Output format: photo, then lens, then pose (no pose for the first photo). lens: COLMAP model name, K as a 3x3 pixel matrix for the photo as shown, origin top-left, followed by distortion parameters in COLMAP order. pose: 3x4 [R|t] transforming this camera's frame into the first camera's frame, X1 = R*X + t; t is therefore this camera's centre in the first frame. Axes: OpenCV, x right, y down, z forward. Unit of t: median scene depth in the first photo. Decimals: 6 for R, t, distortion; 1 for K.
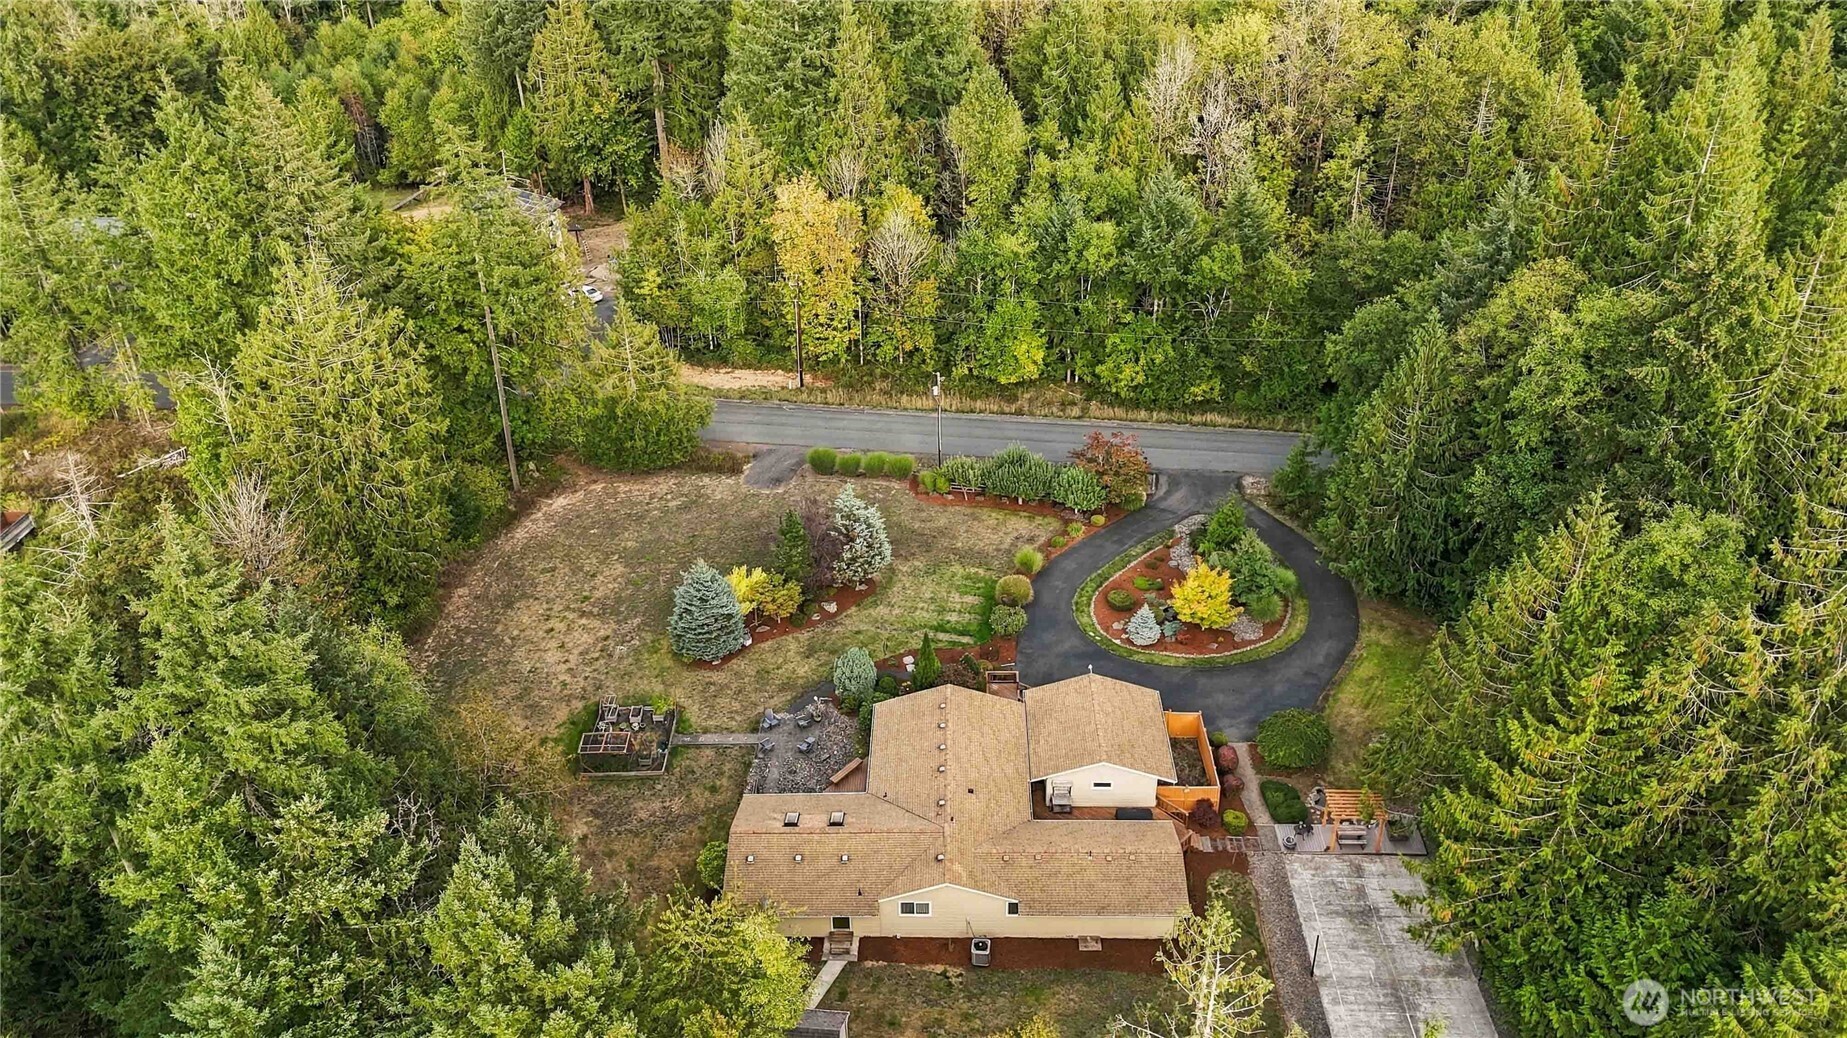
lens RADIAL K [[1342.7, 0, 923.5], [0, 1342.7, 519.0], [0, 0, 1]] dist [0.111919, -0.145706]
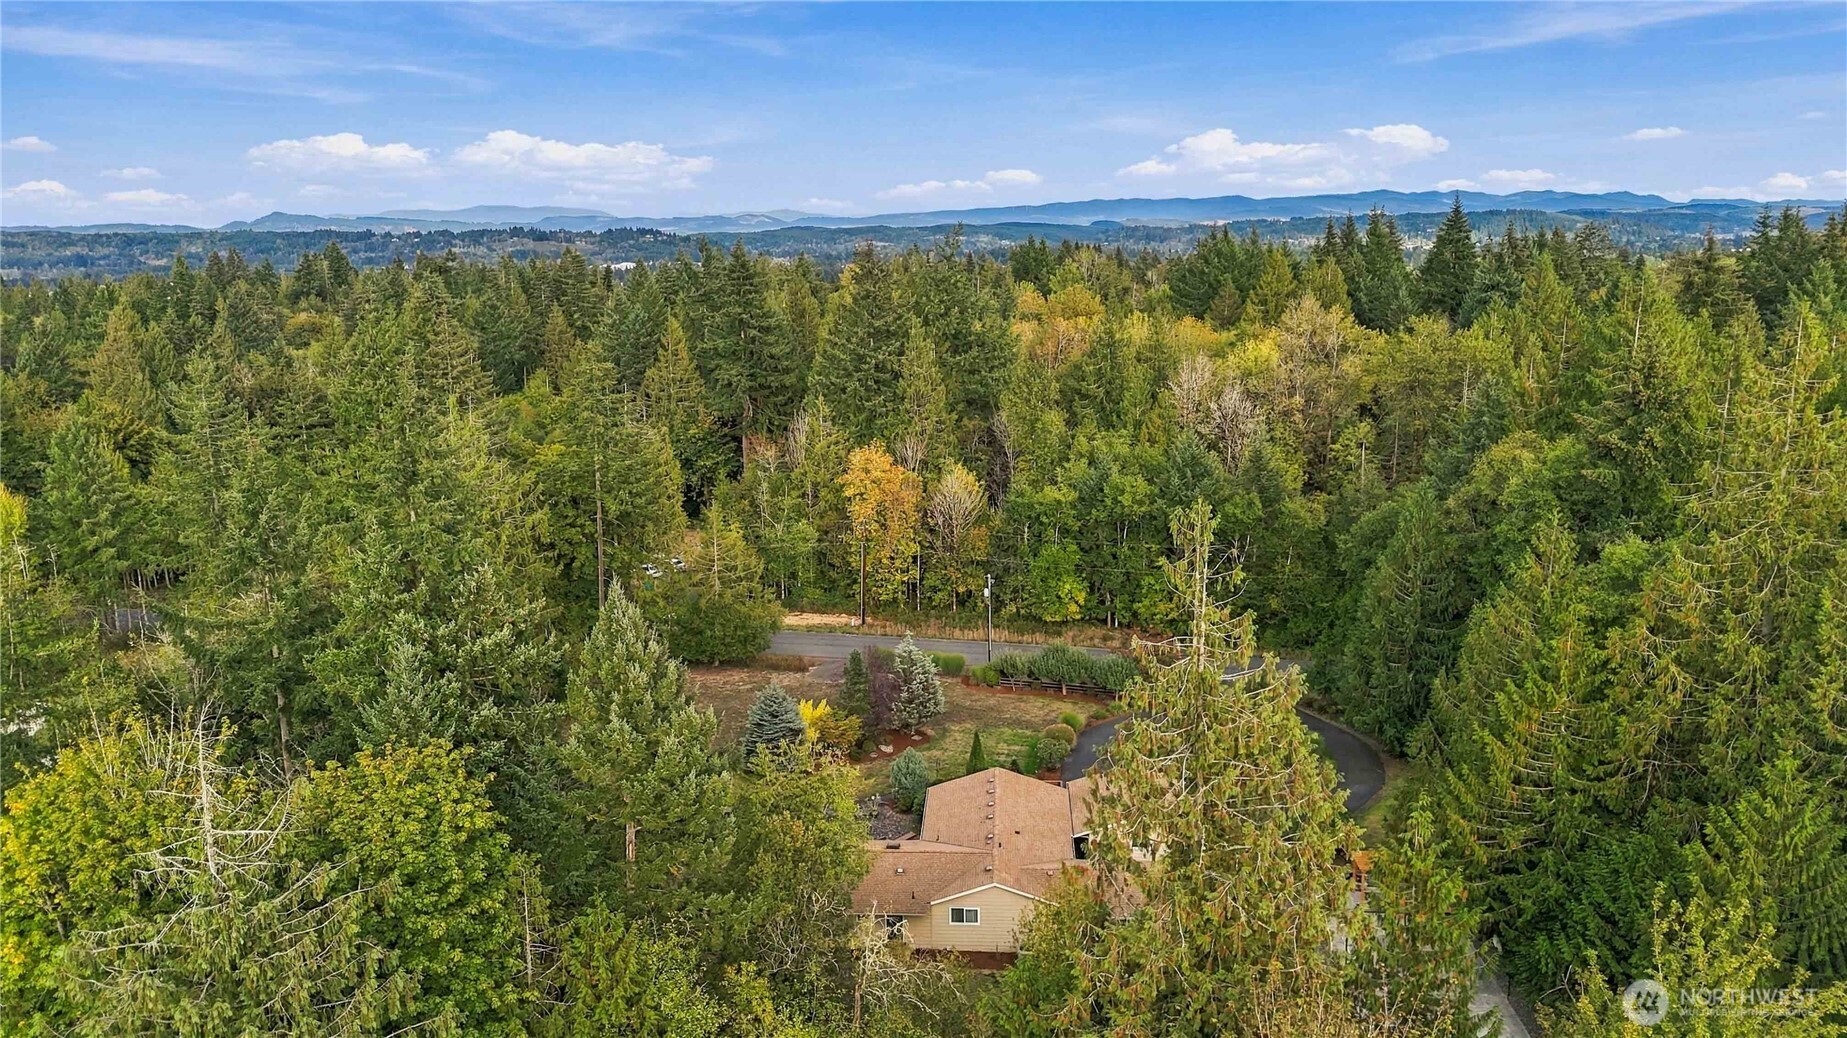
lens RADIAL K [[1342.7, 0, 923.5], [0, 1342.7, 519.0], [0, 0, 1]] dist [0.111919, -0.145706]
pose [[0.999160, 0.014124, -0.038471, -0.001033], [-0.025894, 0.945190, -0.325493, 0.181044], [0.031765, 0.326216, 0.944761, -0.059405]]
